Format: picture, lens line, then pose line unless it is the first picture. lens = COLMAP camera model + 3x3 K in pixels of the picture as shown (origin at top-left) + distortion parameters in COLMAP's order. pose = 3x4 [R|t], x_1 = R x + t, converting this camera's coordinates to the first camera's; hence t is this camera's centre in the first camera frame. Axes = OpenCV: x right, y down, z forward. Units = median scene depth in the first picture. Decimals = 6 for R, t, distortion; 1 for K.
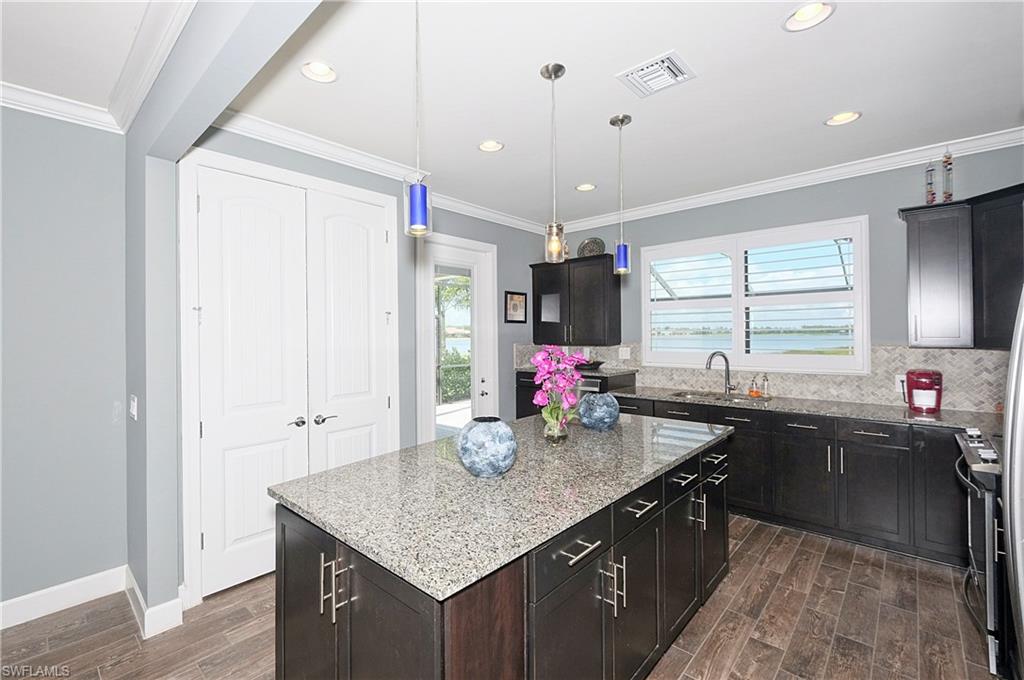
lens RADIAL K [[452.1, 0, 508.4], [0, 452.1, 329.3], [0, 0, 1]] dist [0.003567, -0.001740]
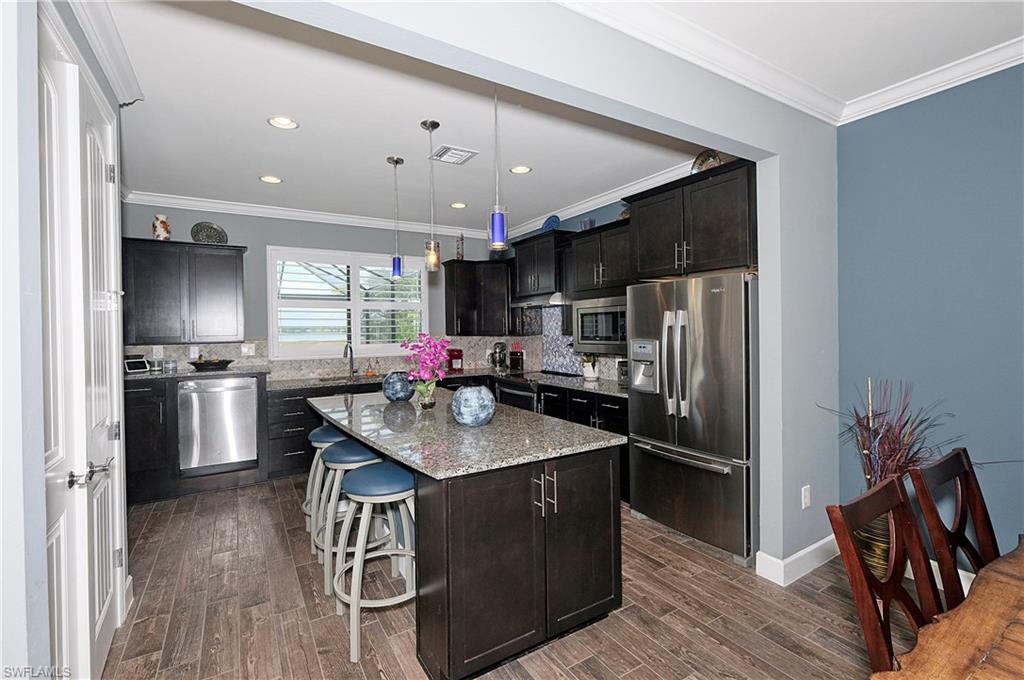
lens RADIAL K [[452.1, 0, 494.4], [0, 452.1, 332.4], [0, 0, 1]] dist [0.003567, -0.001740]
pose [[0.290906, 0.000313, 0.956752, -0.614050], [0.001214, 0.999999, -0.000696, 0.019544], [-0.956751, 0.001364, 0.290905, 0.240298]]
